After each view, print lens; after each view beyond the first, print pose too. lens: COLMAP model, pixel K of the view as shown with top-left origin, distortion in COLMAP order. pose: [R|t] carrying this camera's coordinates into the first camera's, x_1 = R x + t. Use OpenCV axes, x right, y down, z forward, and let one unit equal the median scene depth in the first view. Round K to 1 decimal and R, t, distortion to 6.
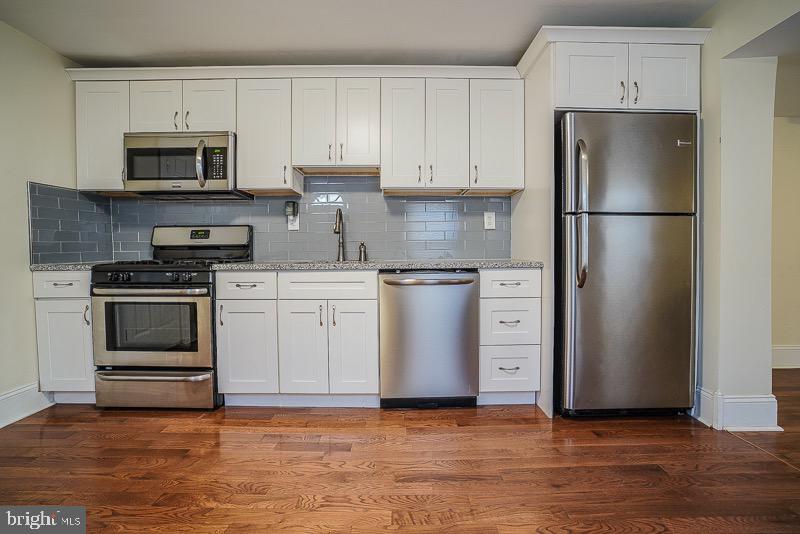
lens RADIAL K [[372.3, 0, 400.8], [0, 372.3, 260.6], [0, 0, 1]] dist [-0.061632, 0.023607]
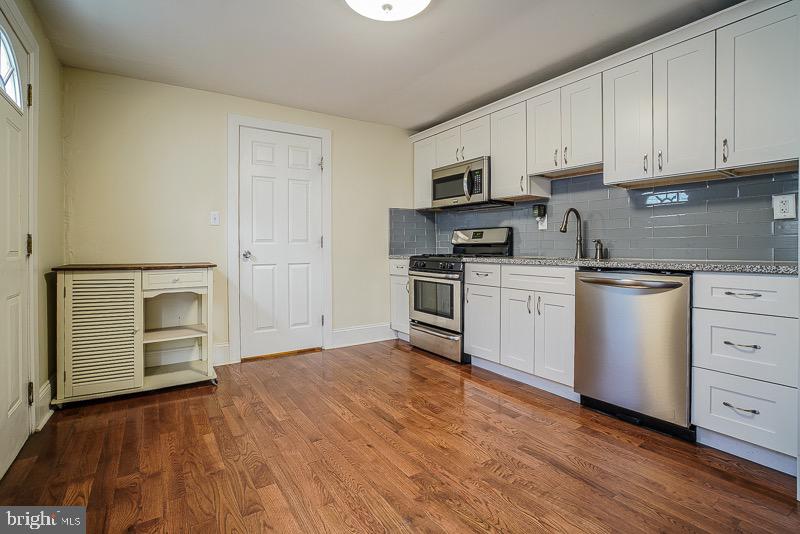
lens RADIAL K [[378.7, 0, 398.7], [0, 378.7, 250.1], [0, 0, 1]] dist [-0.060446, 0.024825]
pose [[0.553040, 0.009575, -0.833100, 0.525943], [-0.026324, 0.999636, -0.005986, -0.003057], [0.832739, 0.025241, 0.553091, 0.012554]]
